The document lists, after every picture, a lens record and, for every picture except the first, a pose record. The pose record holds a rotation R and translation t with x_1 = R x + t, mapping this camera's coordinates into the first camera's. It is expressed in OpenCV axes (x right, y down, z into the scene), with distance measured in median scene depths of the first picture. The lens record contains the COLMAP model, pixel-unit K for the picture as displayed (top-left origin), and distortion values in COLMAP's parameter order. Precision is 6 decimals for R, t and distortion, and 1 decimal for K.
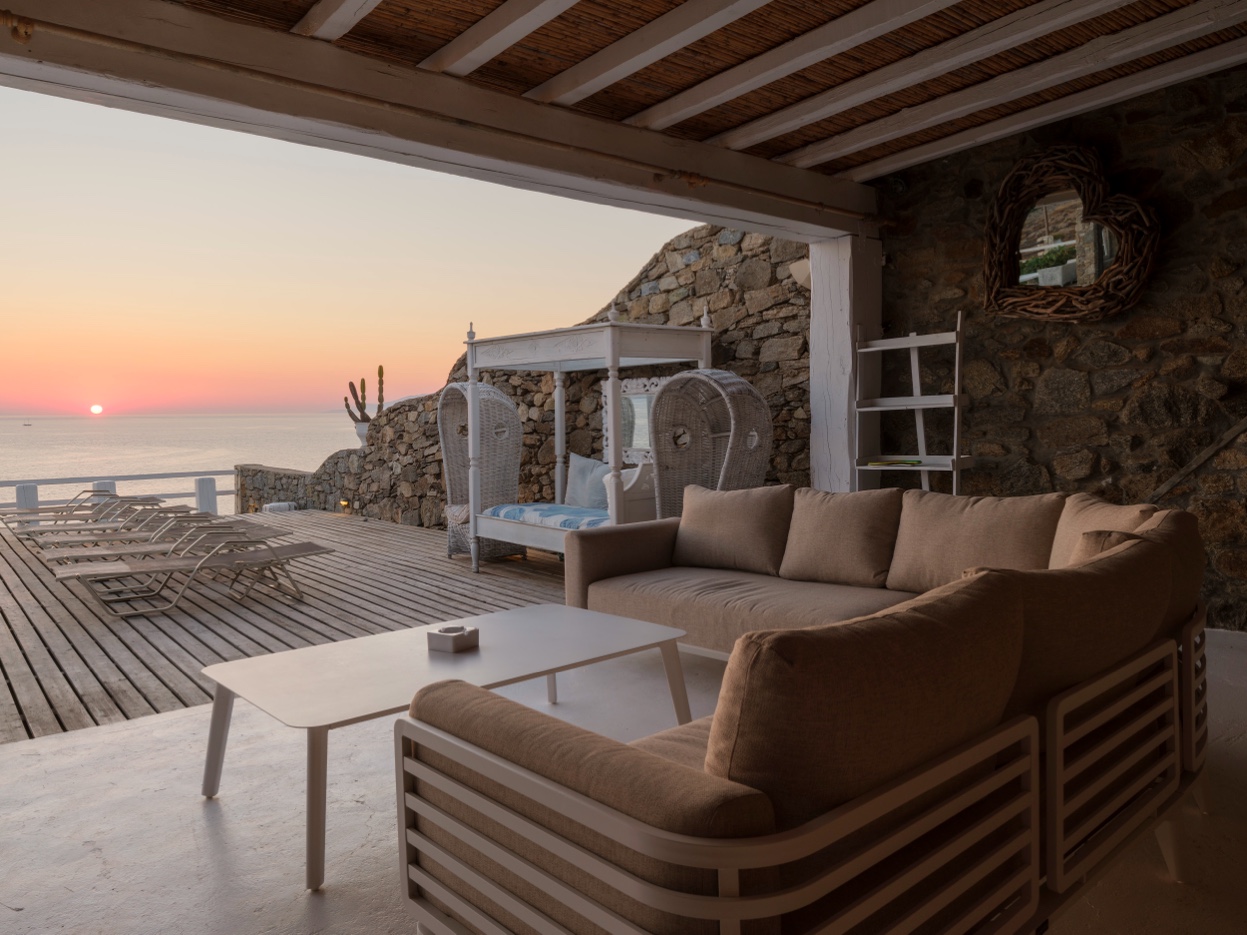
lens RADIAL K [[865.8, 0, 623.4], [0, 865.8, 428.6], [0, 0, 1]] dist [0.009393, -0.031355]
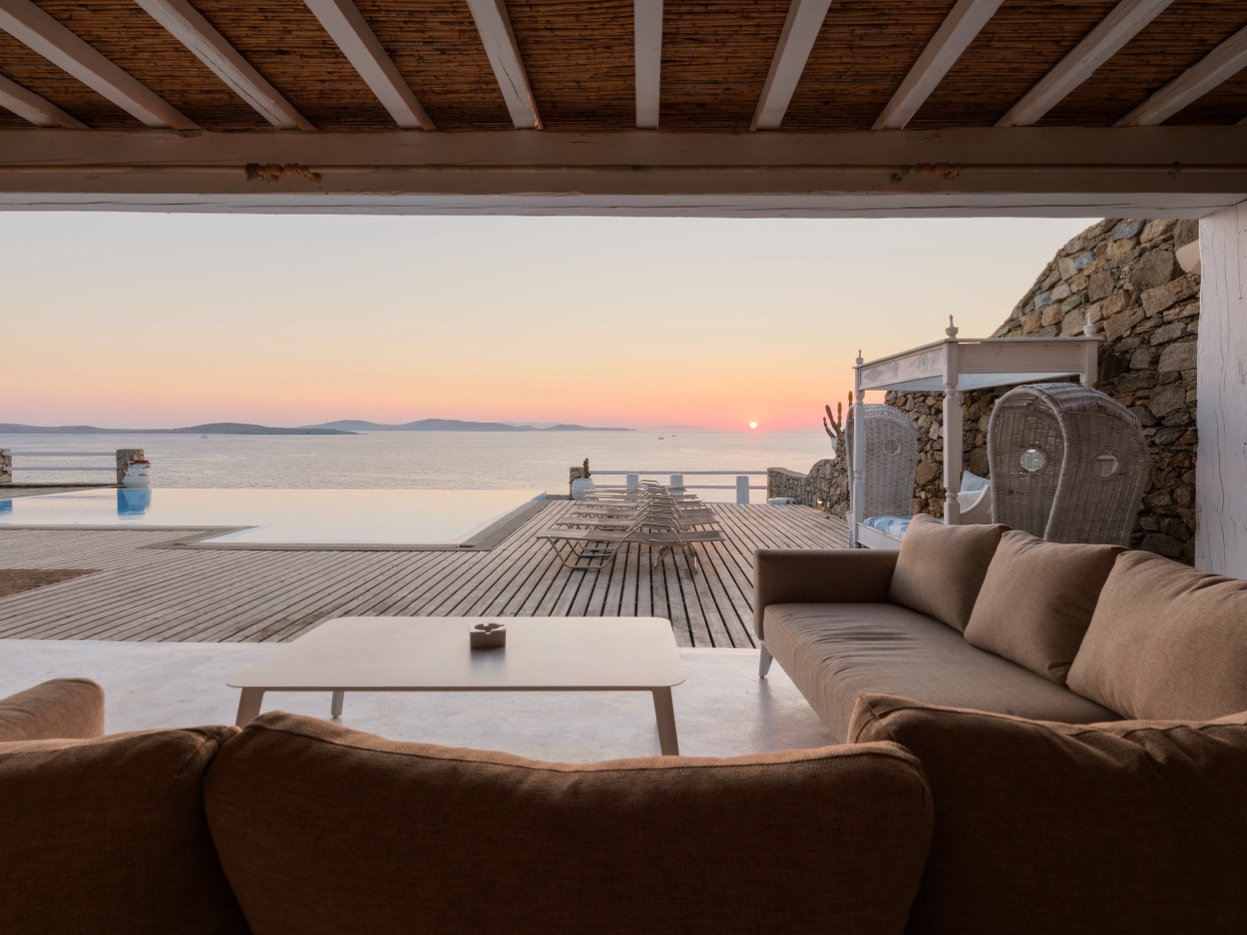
lens RADIAL K [[671.4, 0, 644.1], [0, 671.4, 428.4], [0, 0, 1]] dist [-0.001825, -0.001737]
pose [[0.759349, 0.008162, -0.650633, 0.184983], [-0.021019, 0.999707, -0.011990, -0.004703], [0.650344, 0.022780, 0.759298, 0.174297]]
